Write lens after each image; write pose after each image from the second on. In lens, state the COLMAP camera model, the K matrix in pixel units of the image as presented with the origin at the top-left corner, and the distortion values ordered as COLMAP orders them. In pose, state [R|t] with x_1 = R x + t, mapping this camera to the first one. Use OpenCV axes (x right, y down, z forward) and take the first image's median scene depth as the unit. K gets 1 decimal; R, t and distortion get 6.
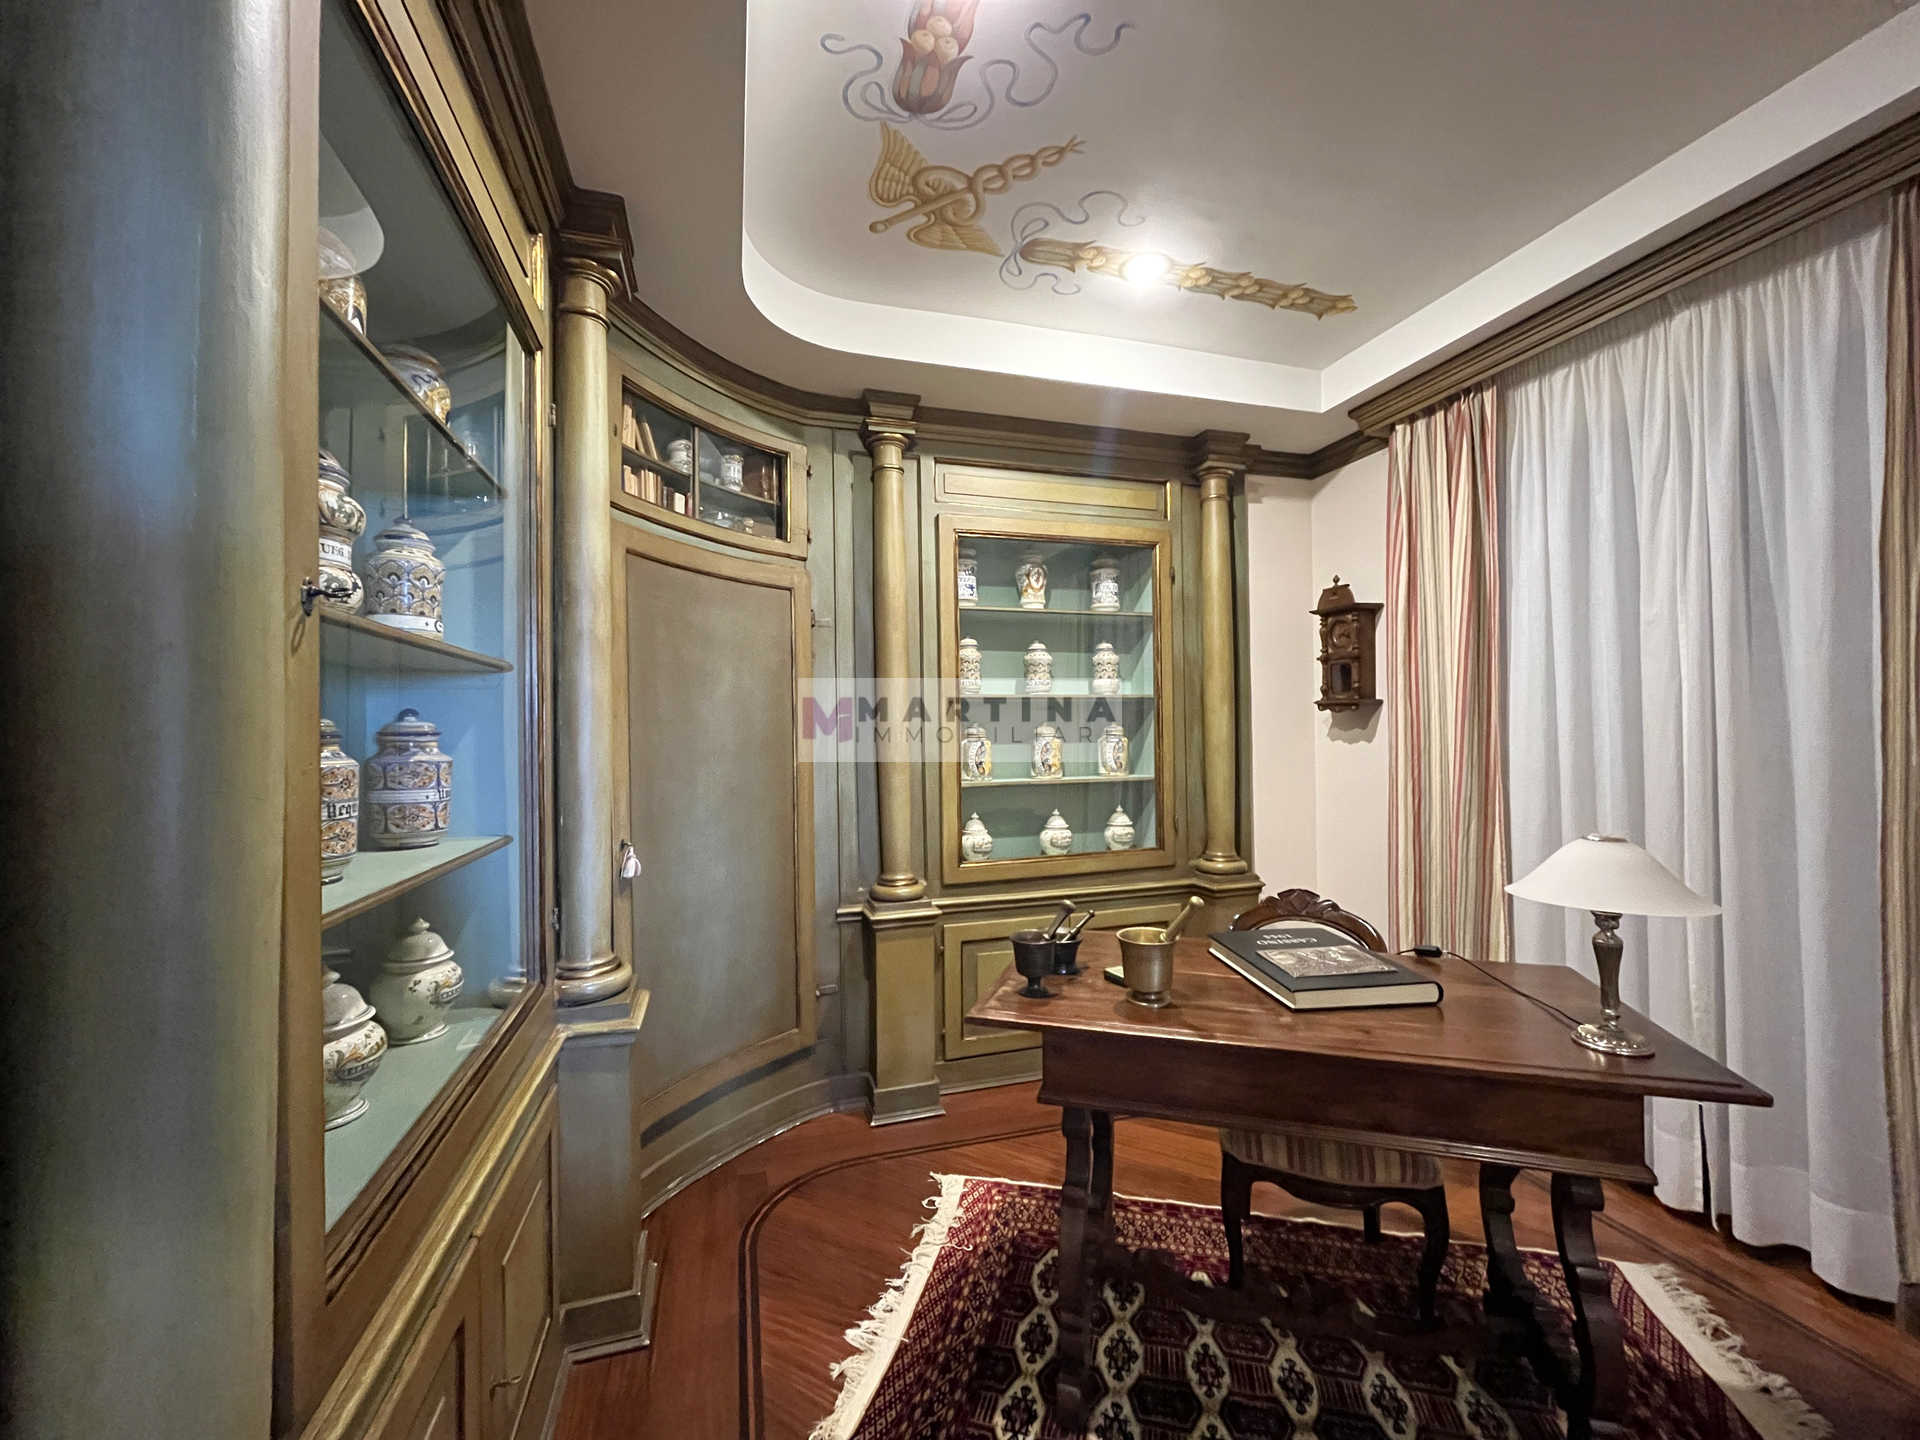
lens RADIAL K [[775.9, 0, 963.0], [0, 775.9, 721.8], [0, 0, 1]] dist [-0.002727, -0.000217]
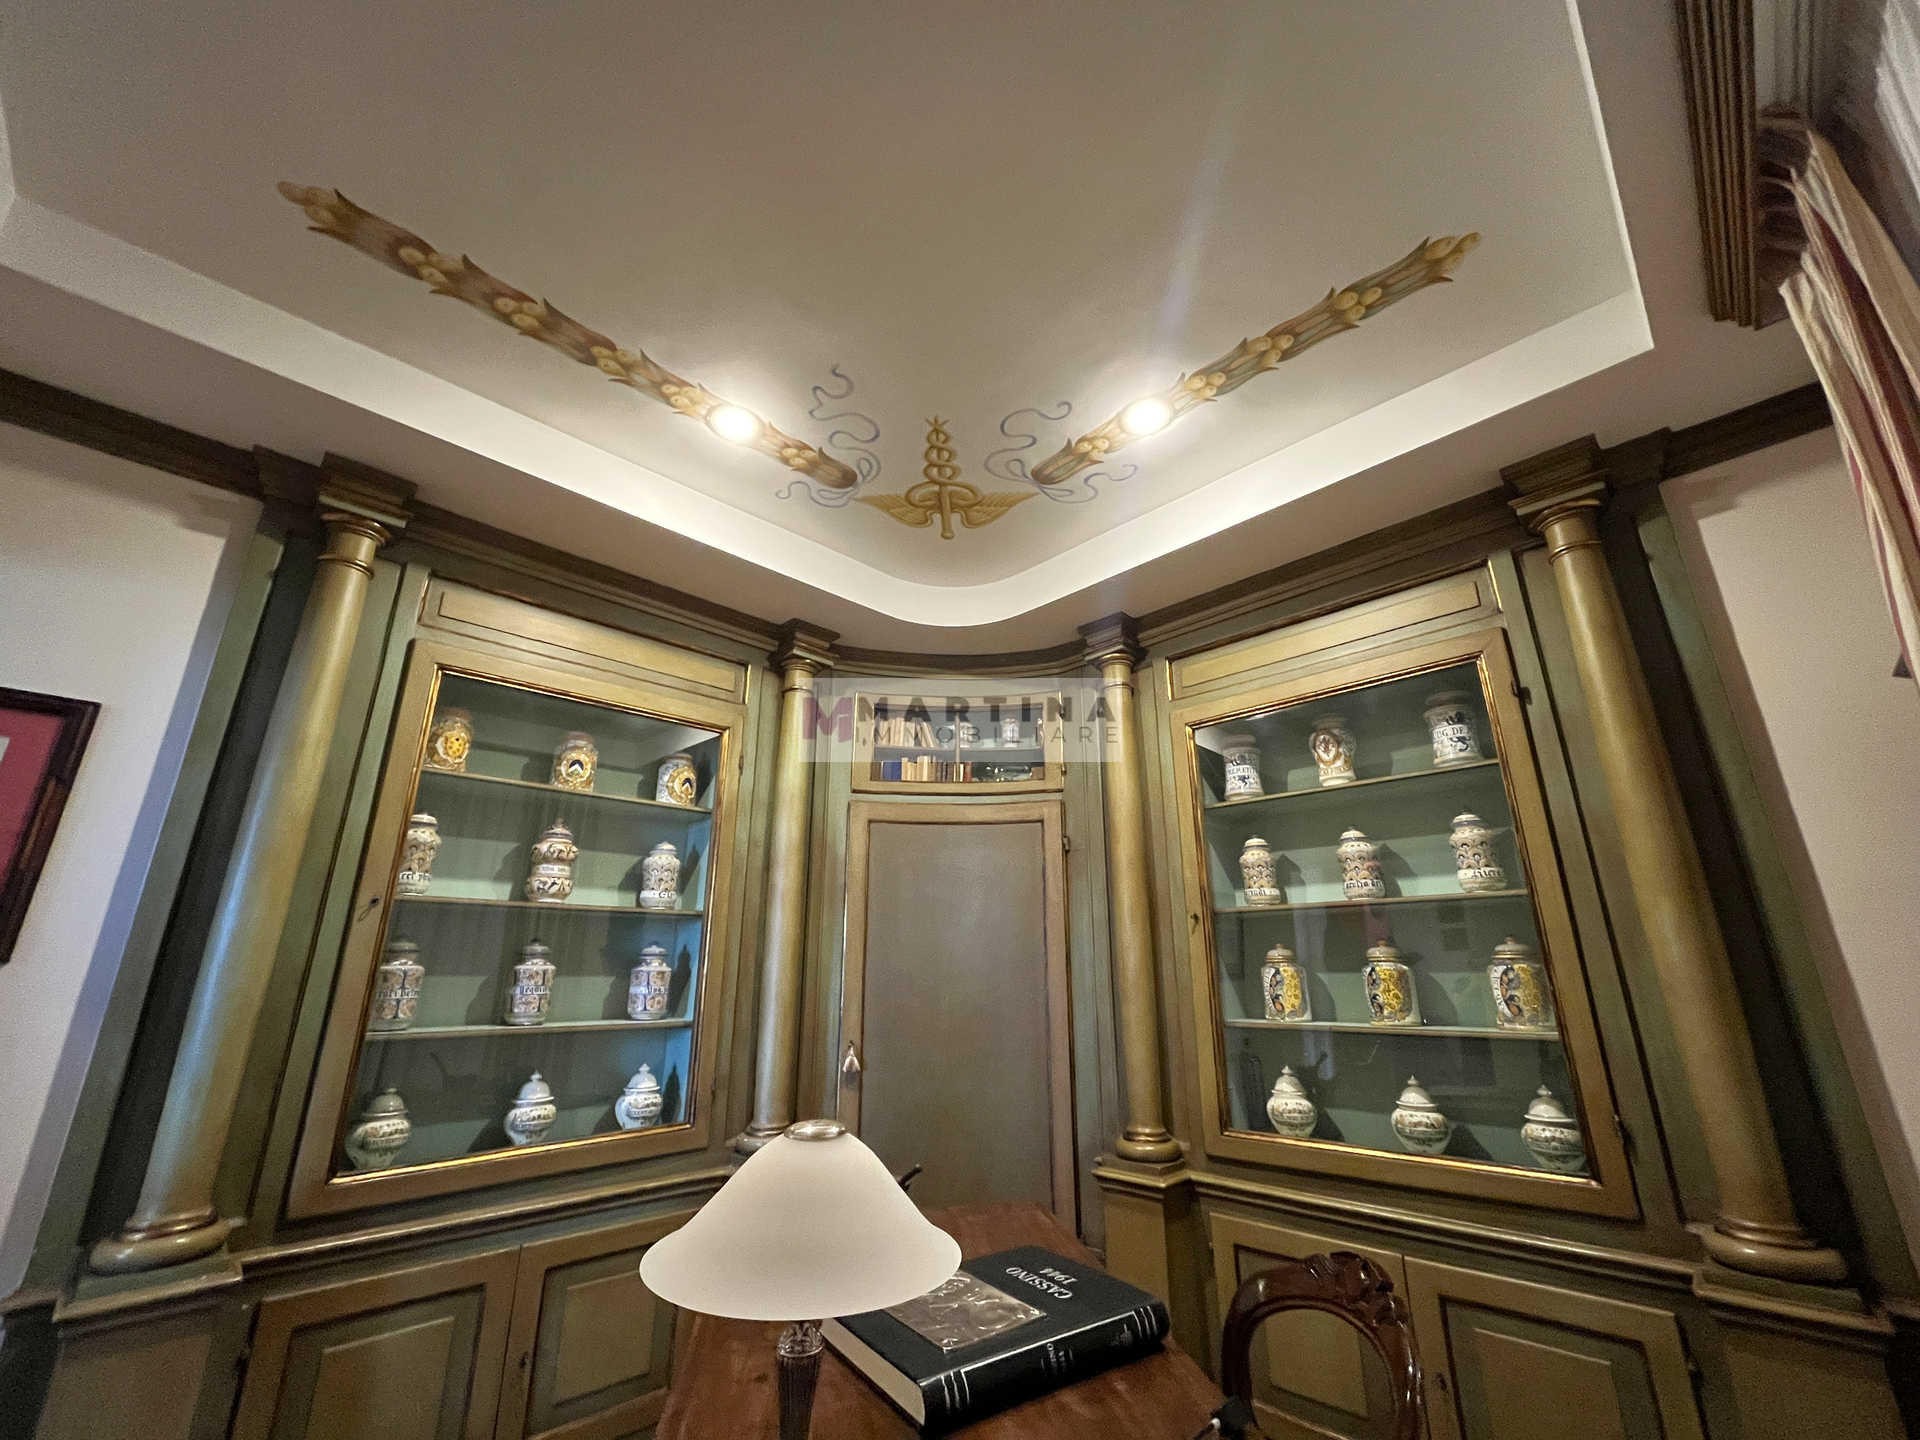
lens RADIAL K [[775.9, 0, 963.0], [0, 775.9, 721.8], [0, 0, 1]] dist [-0.002727, -0.000217]
pose [[0.469183, -0.263388, -0.842908, 0.670824], [0.008622, 0.955808, -0.293866, 0.016690], [0.883059, 0.130610, 0.450720, 0.374807]]
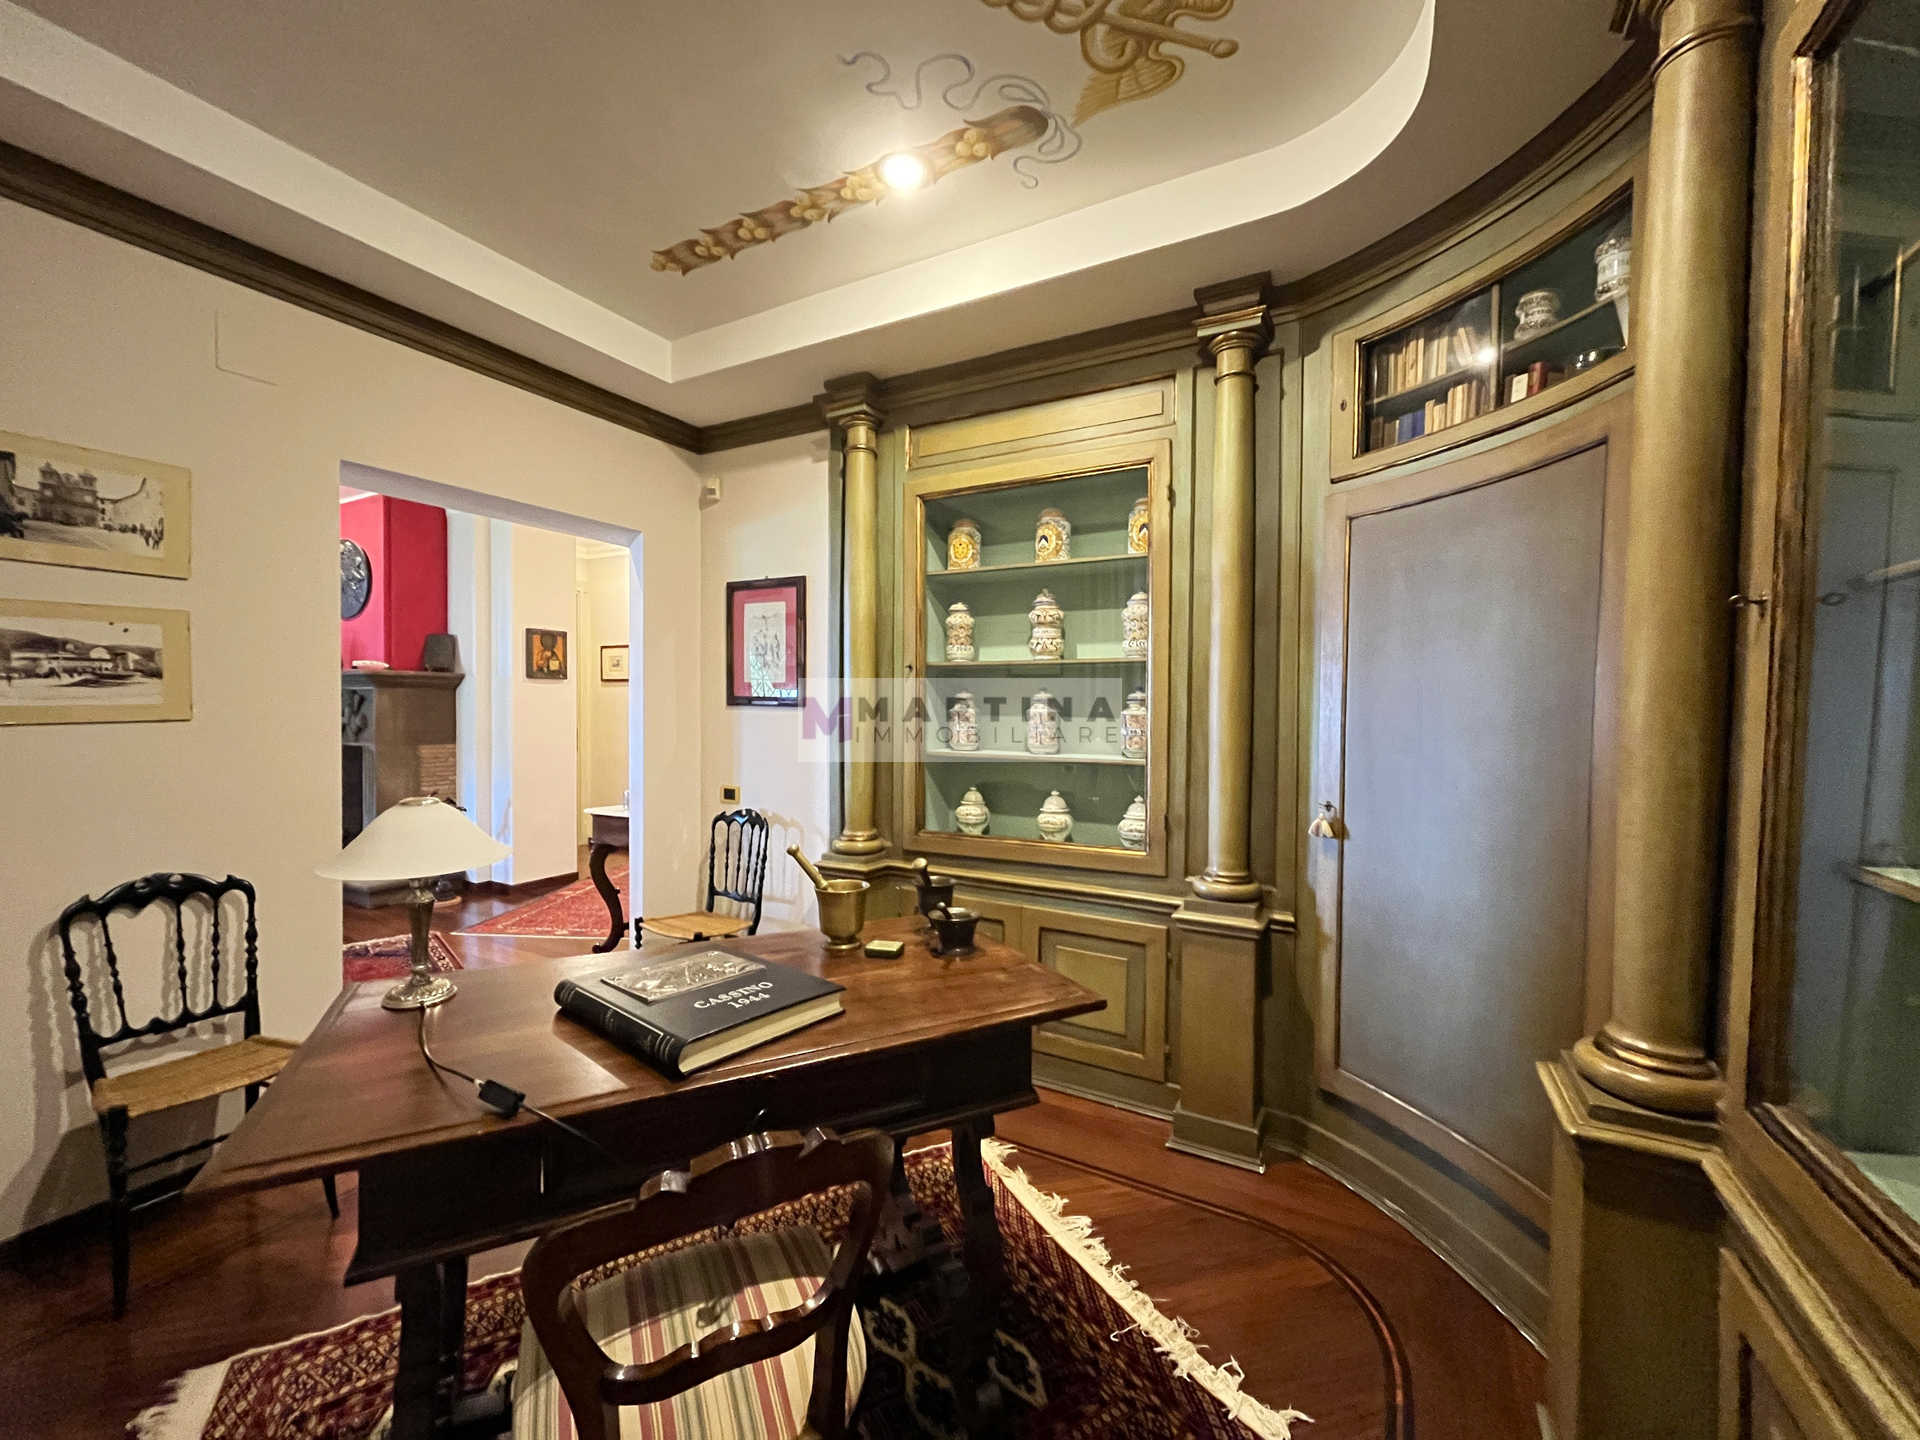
lens RADIAL K [[775.9, 0, 963.0], [0, 775.9, 721.8], [0, 0, 1]] dist [-0.002727, -0.000217]
pose [[-0.717742, 0.018463, -0.696064, 0.479062], [0.007746, 0.999798, 0.018532, 0.015647], [0.696266, 0.007910, -0.717740, 1.046619]]
